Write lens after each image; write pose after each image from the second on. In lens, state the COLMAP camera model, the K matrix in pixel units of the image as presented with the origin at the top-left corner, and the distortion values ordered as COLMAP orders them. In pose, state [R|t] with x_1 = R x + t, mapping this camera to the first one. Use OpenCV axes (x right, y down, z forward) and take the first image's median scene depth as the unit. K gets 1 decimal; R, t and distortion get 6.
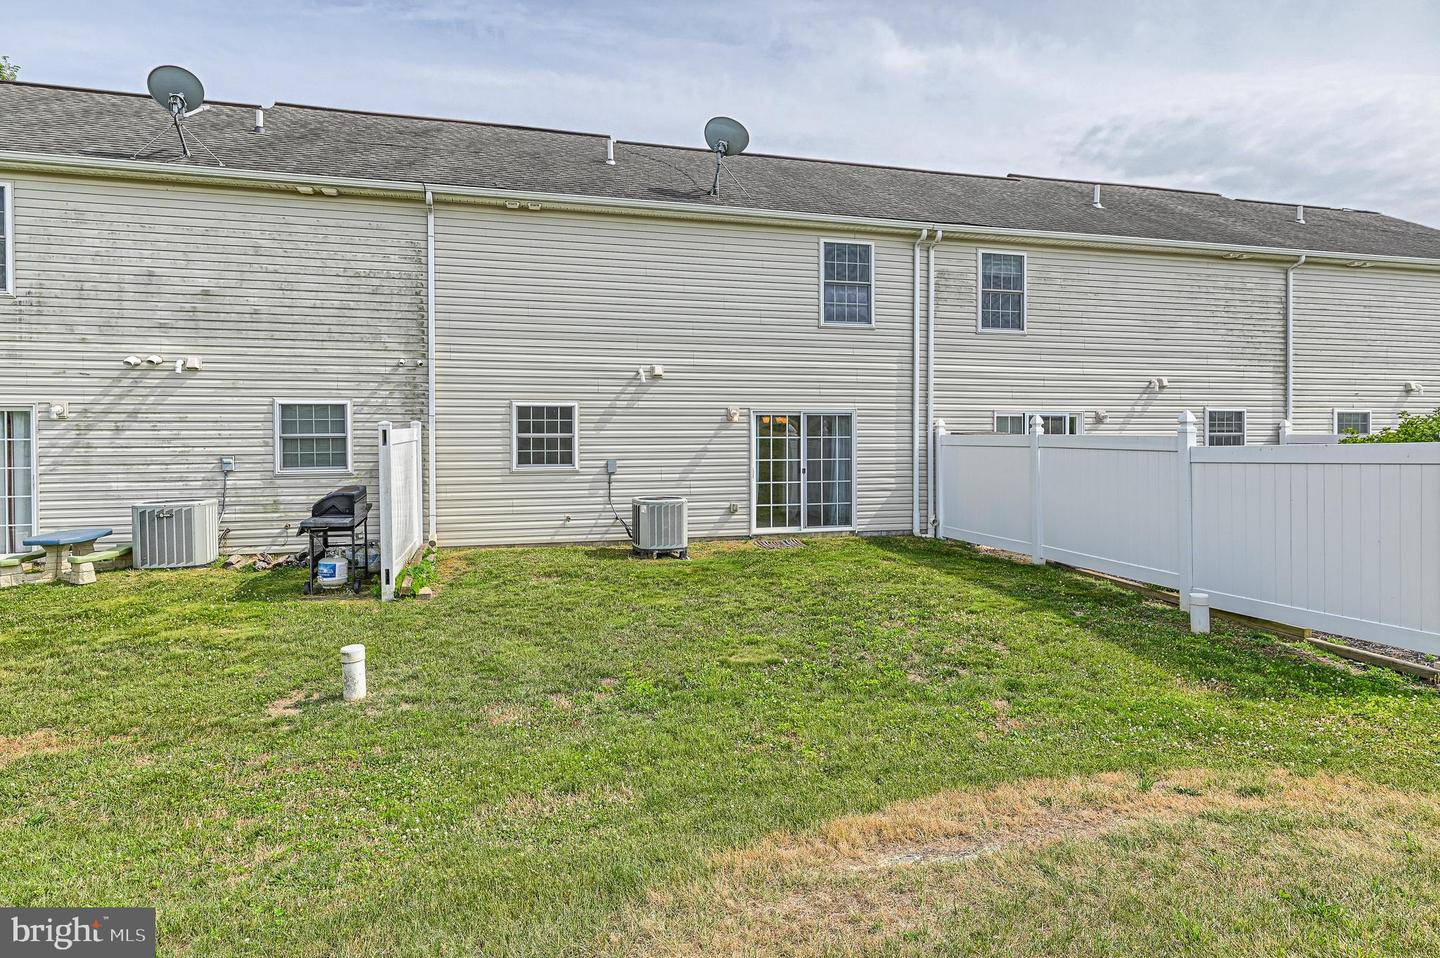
lens RADIAL K [[824.6, 0, 703.1], [0, 824.6, 484.8], [0, 0, 1]] dist [0.008264, 0.000020]
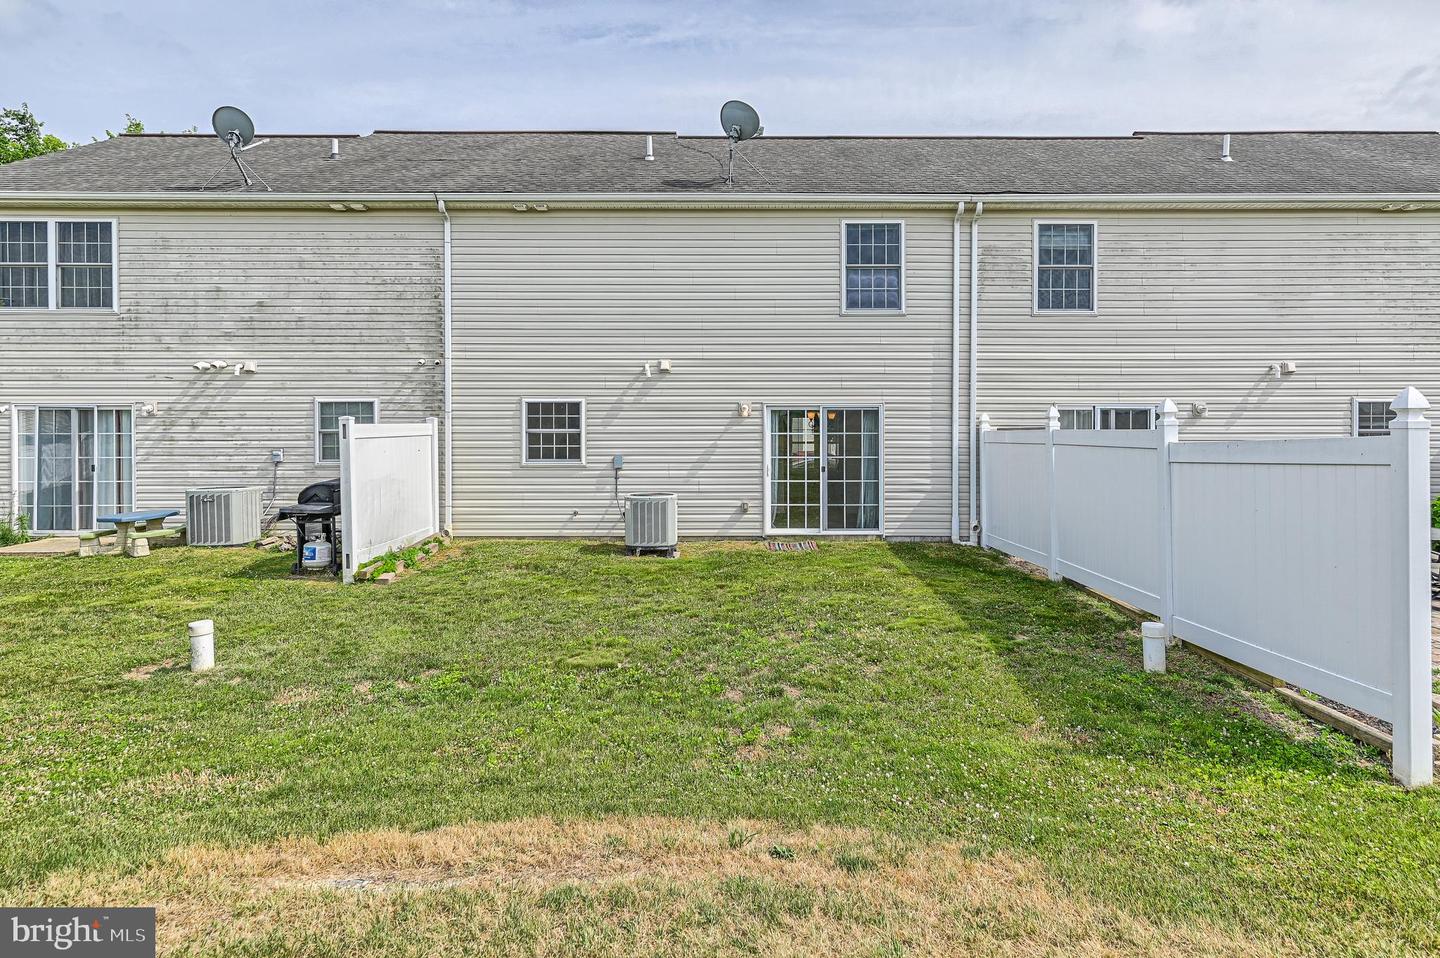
lens RADIAL K [[824.6, 0, 719.7], [0, 824.6, 481.8], [0, 0, 1]] dist [0.008264, 0.000020]
pose [[0.963889, 0.016778, -0.265777, 0.284071], [-0.017903, 0.999838, -0.001809, 0.001267], [0.265704, 0.006502, 0.964033, 0.072727]]
